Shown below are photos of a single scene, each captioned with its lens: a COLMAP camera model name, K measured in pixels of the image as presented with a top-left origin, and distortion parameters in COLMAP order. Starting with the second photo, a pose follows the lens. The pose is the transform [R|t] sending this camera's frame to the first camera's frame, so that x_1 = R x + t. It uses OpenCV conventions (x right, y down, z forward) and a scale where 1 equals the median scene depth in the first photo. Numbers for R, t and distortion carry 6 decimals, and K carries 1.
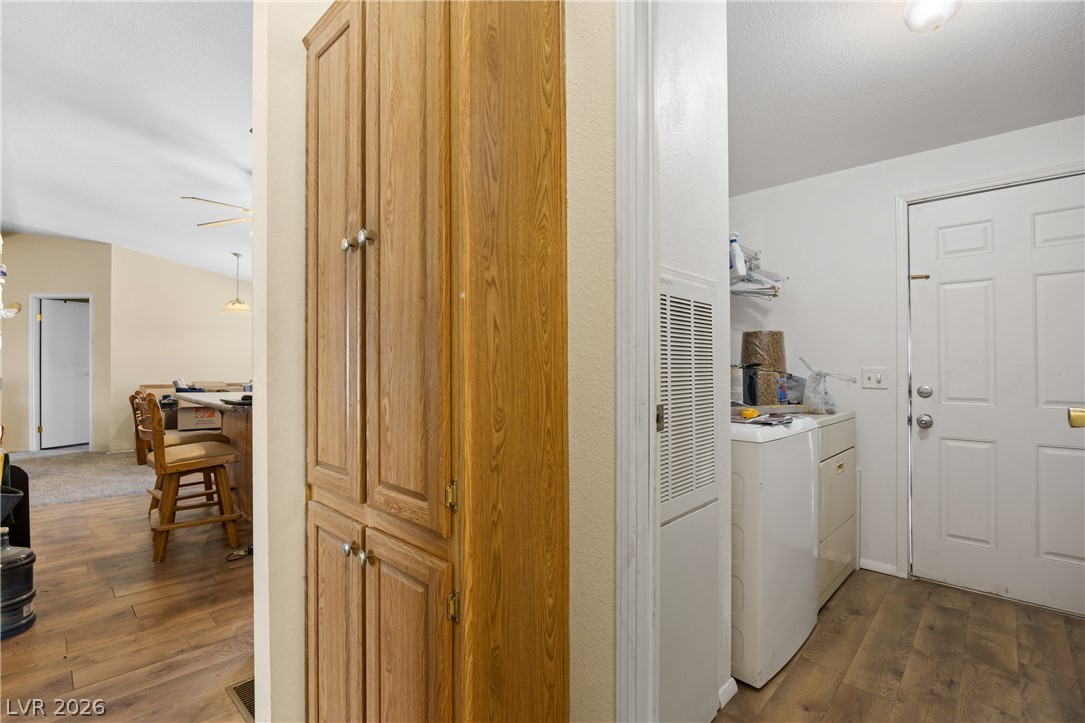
lens RADIAL K [[490.6, 0, 523.3], [0, 490.6, 362.1], [0, 0, 1]] dist [-0.011822, 0.000277]
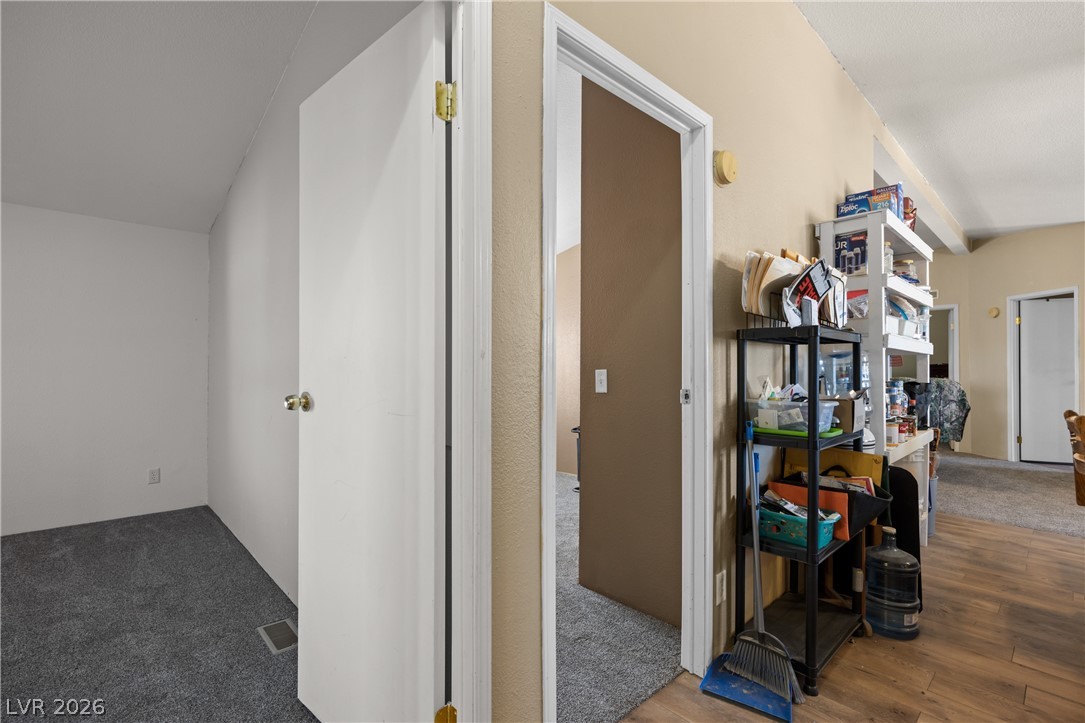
lens RADIAL K [[490.6, 0, 523.3], [0, 490.6, 362.1], [0, 0, 1]] dist [-0.011822, 0.000277]
pose [[-0.065104, -0.010954, -0.997818, 0.007320], [-0.002635, 0.999938, -0.010805, 0.003430], [0.997875, 0.001926, -0.065129, 0.224900]]
